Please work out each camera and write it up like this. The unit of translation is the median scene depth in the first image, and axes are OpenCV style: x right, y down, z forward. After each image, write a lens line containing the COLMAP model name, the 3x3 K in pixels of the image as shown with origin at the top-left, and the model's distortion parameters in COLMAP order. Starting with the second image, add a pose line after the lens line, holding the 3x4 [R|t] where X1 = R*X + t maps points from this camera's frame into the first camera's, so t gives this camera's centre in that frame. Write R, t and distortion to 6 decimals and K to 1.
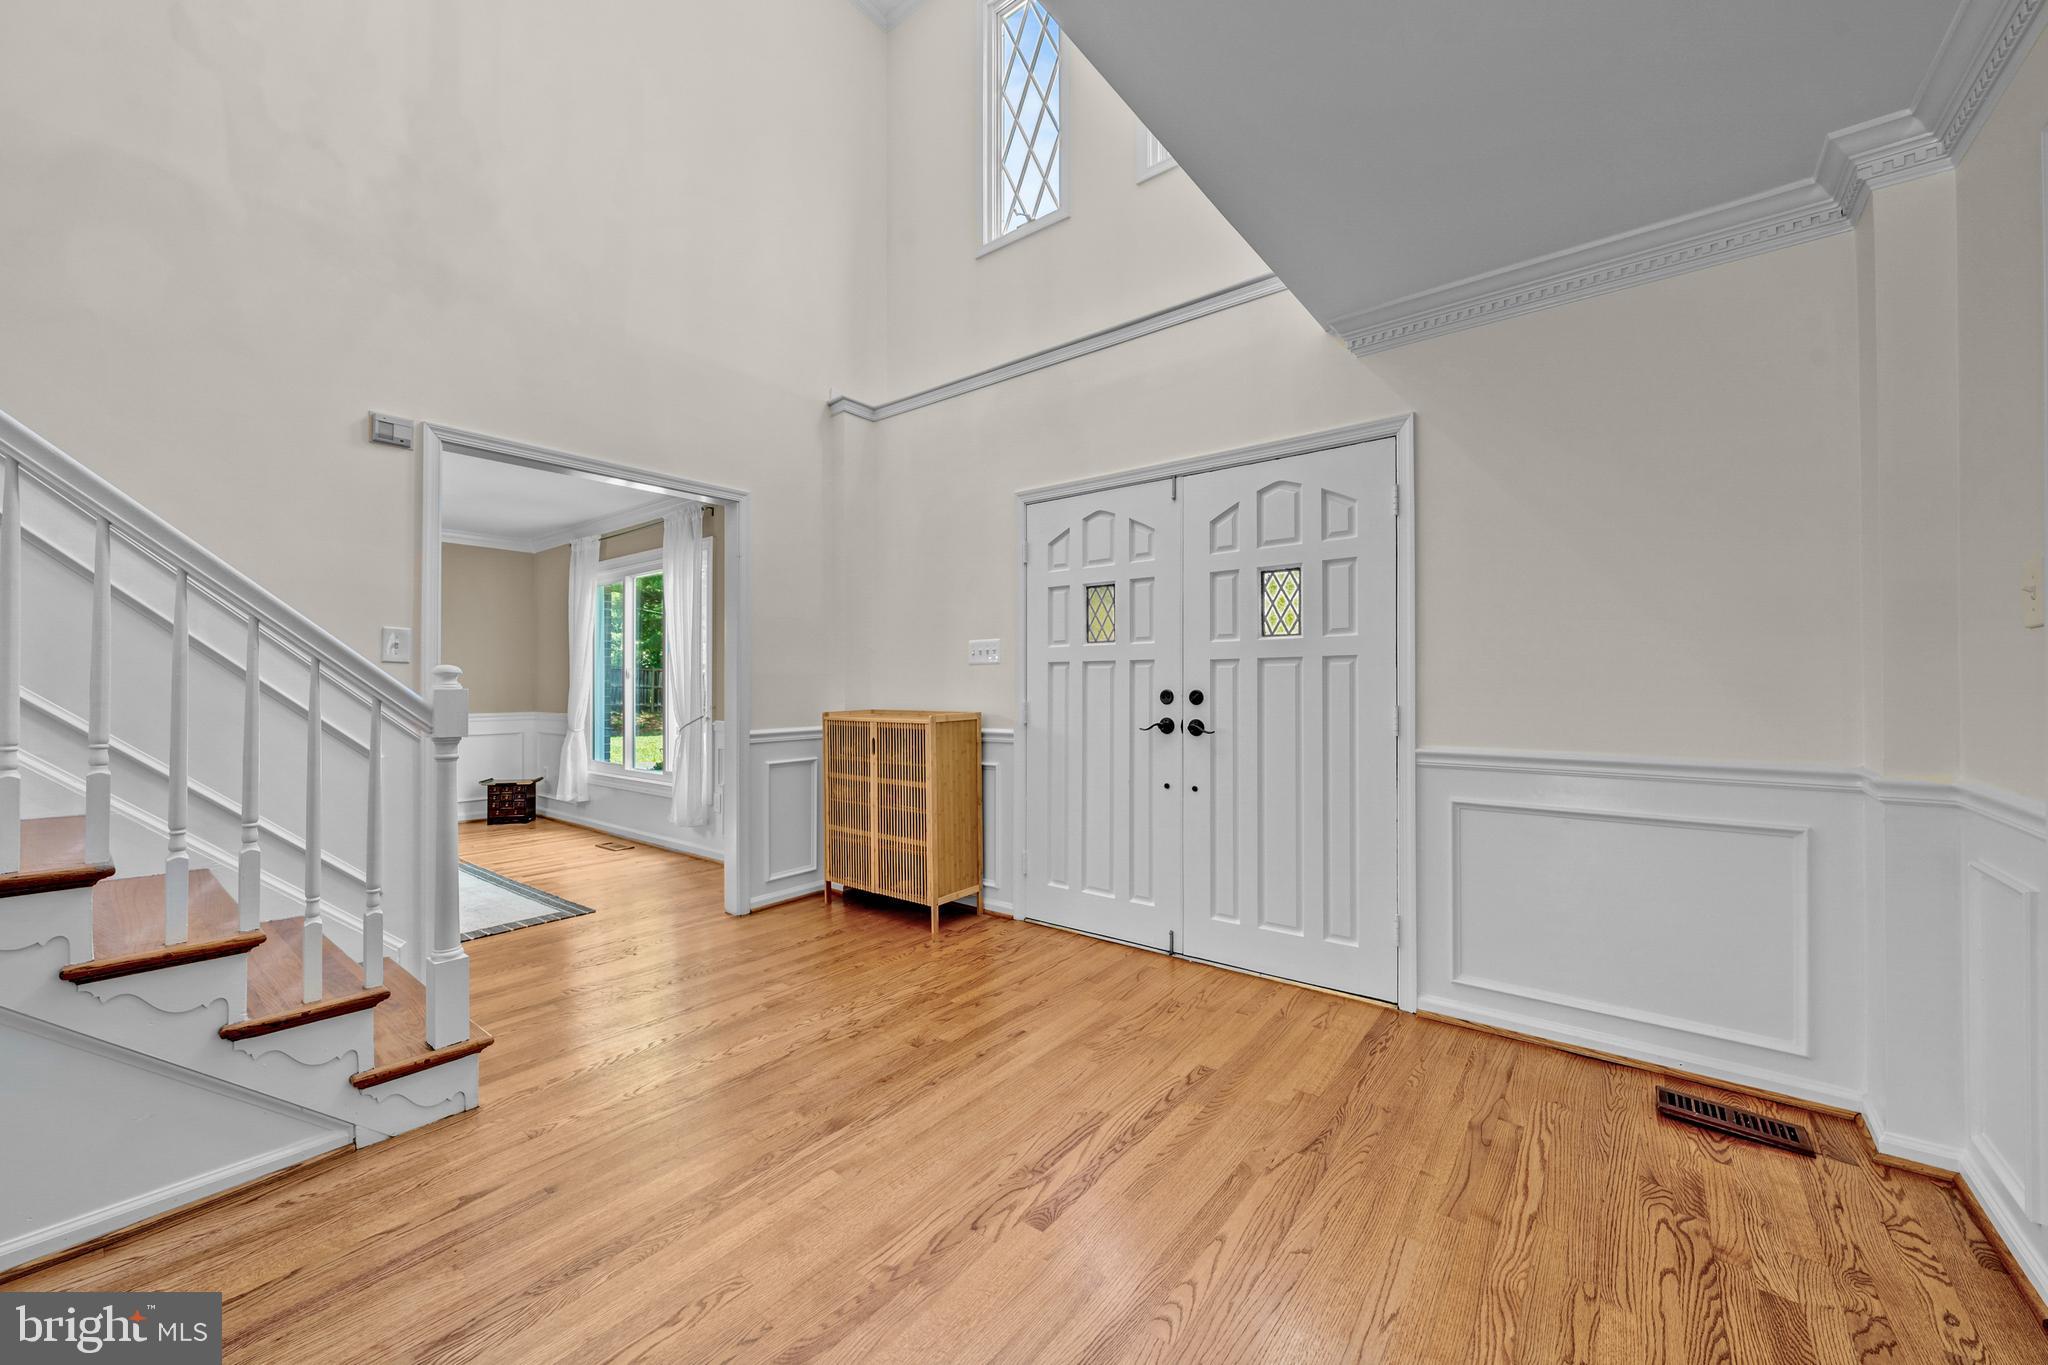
lens RADIAL K [[771.1, 0, 1033.3], [0, 771.1, 677.1], [0, 0, 1]] dist [0.001429, 0.000149]
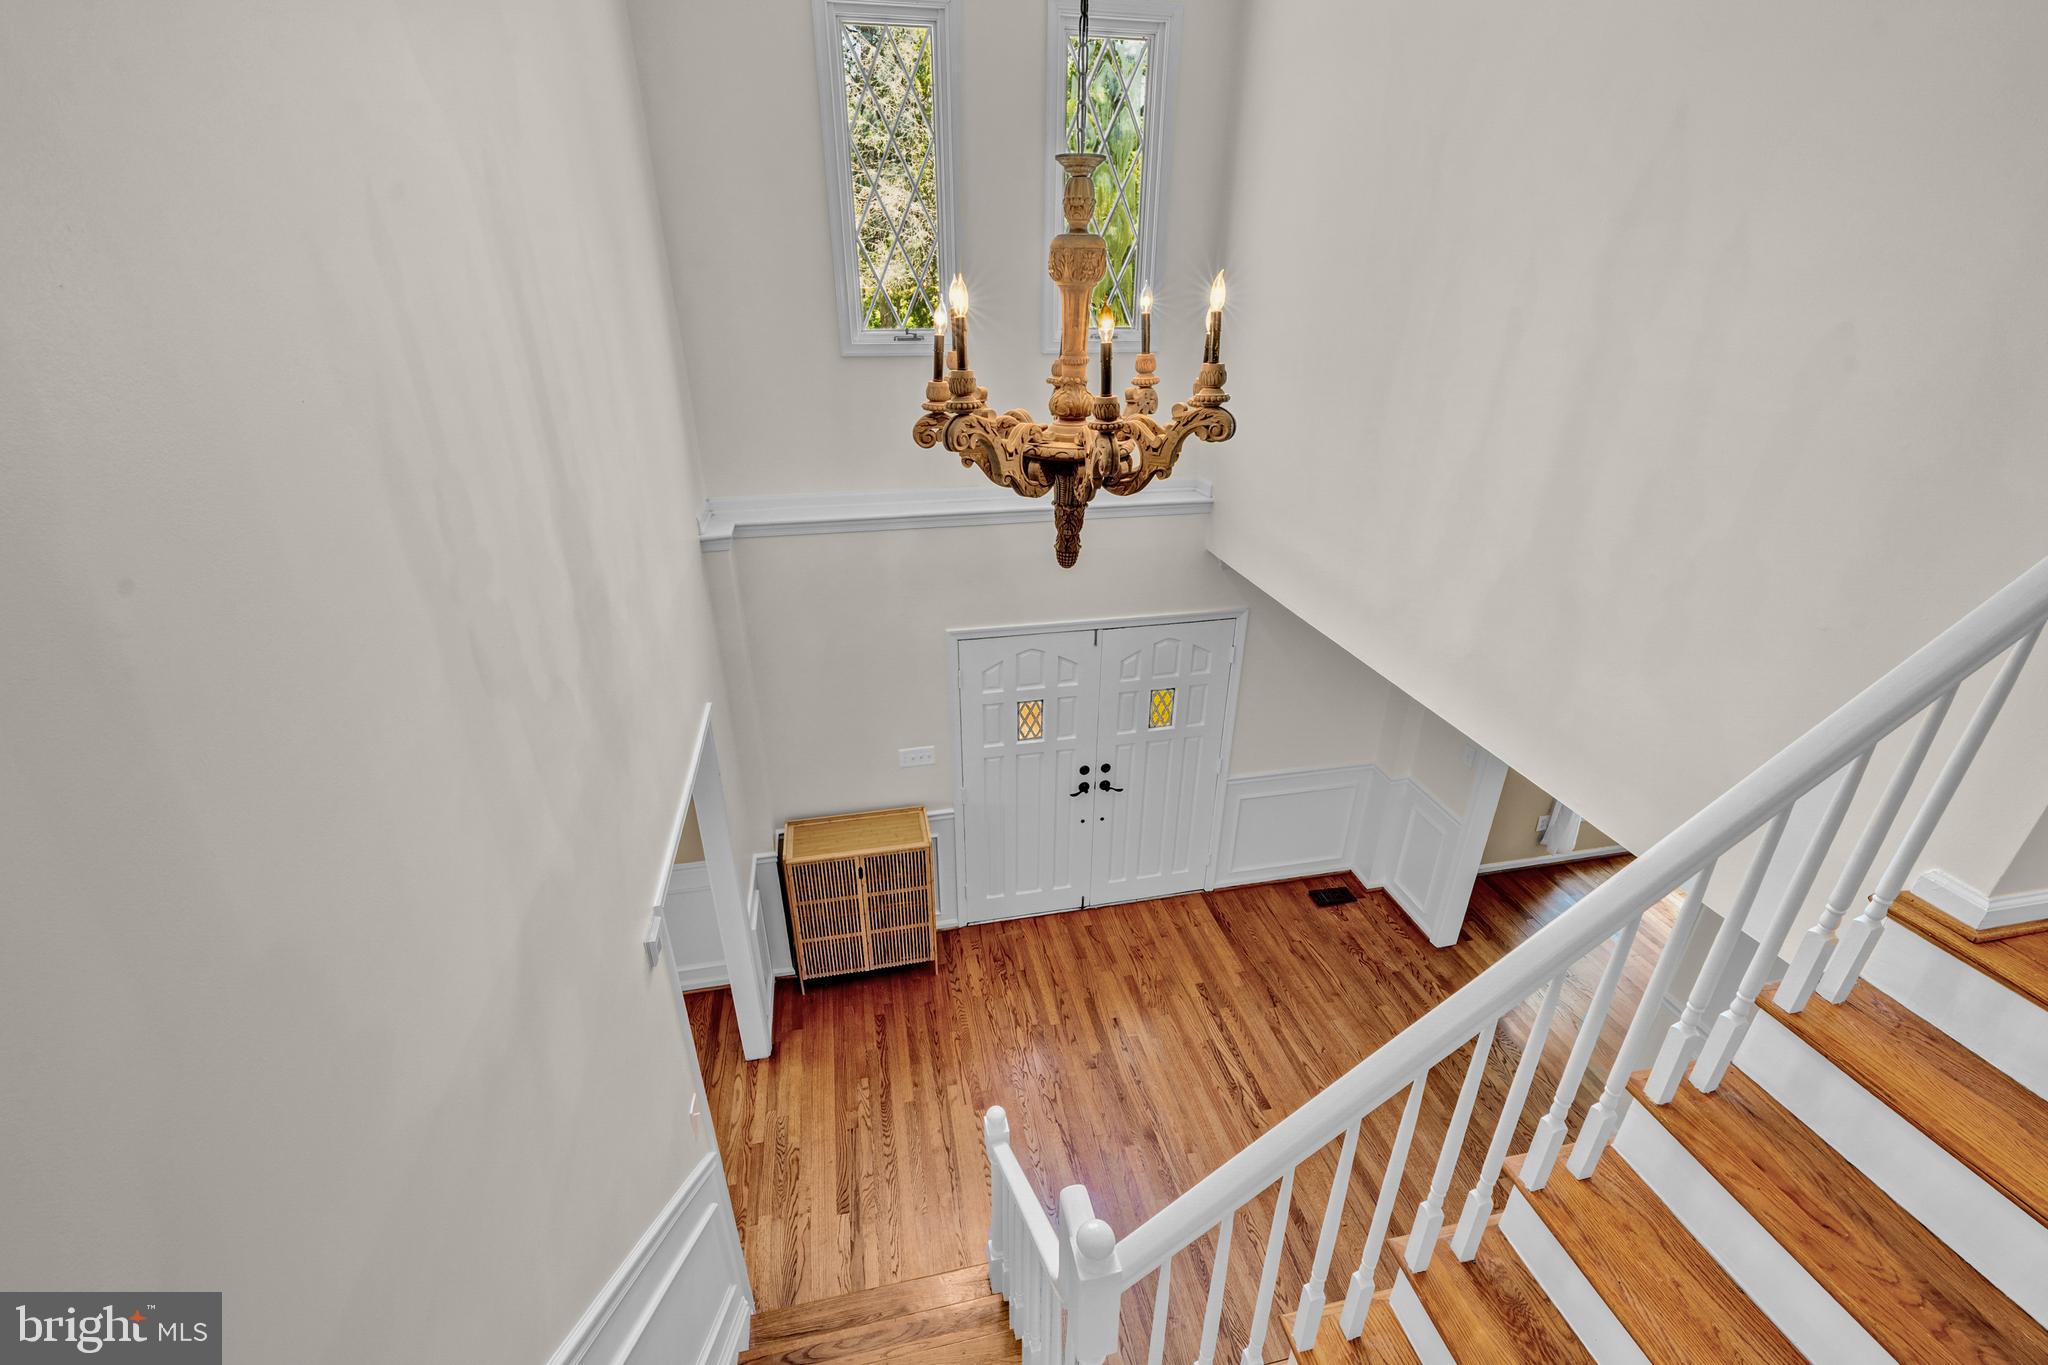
lens RADIAL K [[830.3, 0, 1013.5], [0, 830.3, 663.9], [0, 0, 1]] dist [-0.000496, 0.000143]
pose [[0.648218, -0.314041, 0.693680, -1.055938], [-0.015252, 0.905455, 0.424167, -0.921328], [-0.761302, -0.285533, 0.582143, 0.276529]]
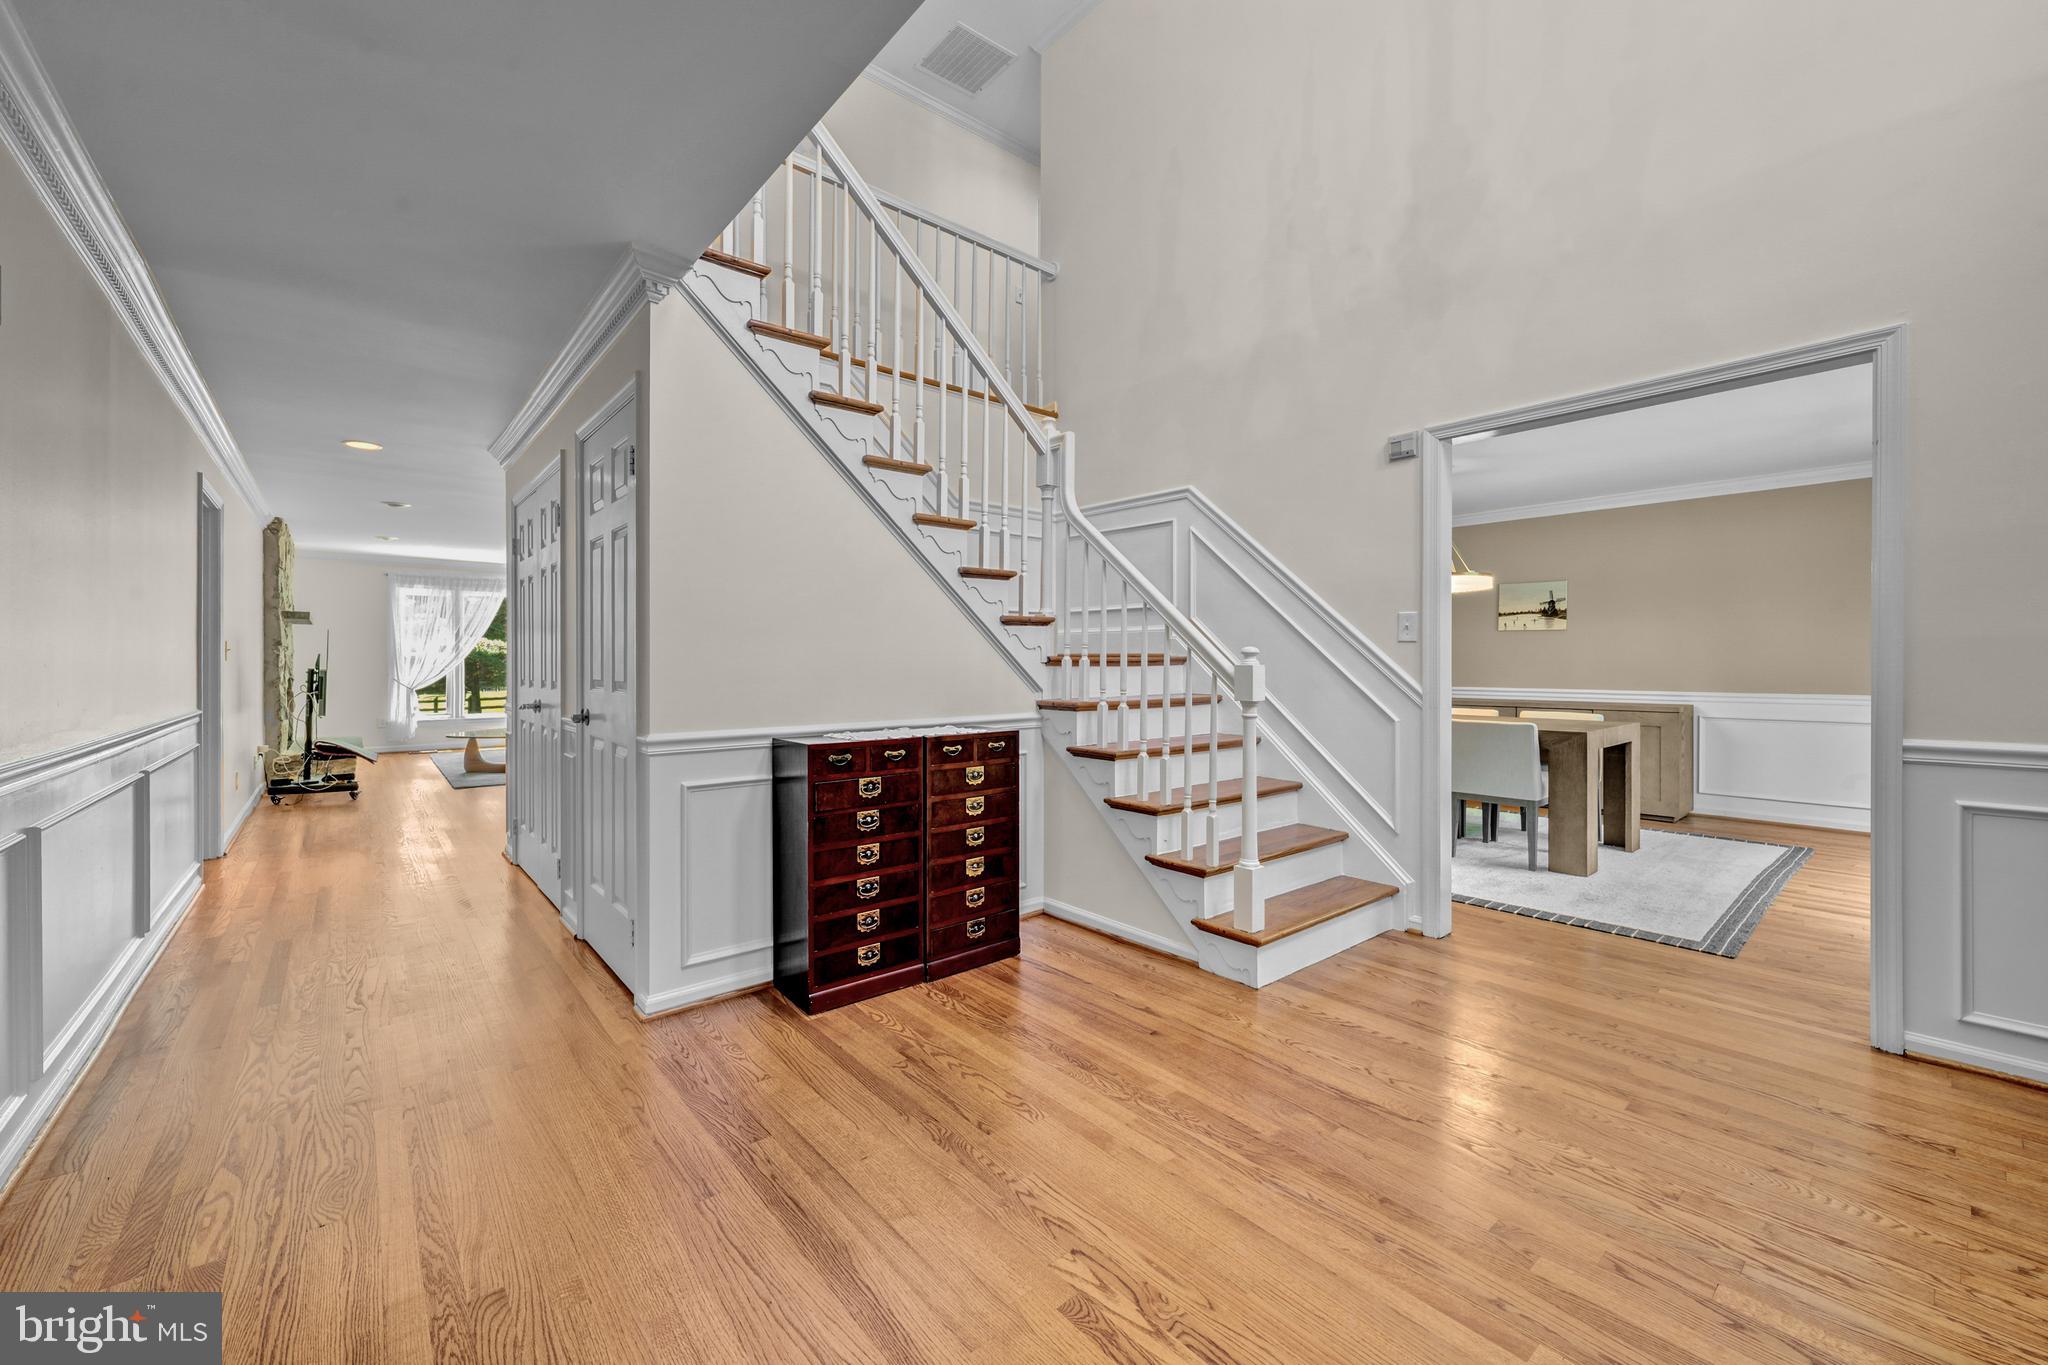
lens RADIAL K [[830.3, 0, 1013.5], [0, 830.3, 663.9], [0, 0, 1]] dist [-0.000496, 0.000143]
pose [[-0.230073, 0.003774, -0.973166, 0.506975], [0.014271, 0.999898, 0.000503, 0.004653], [0.973069, -0.013773, -0.230103, 0.654374]]
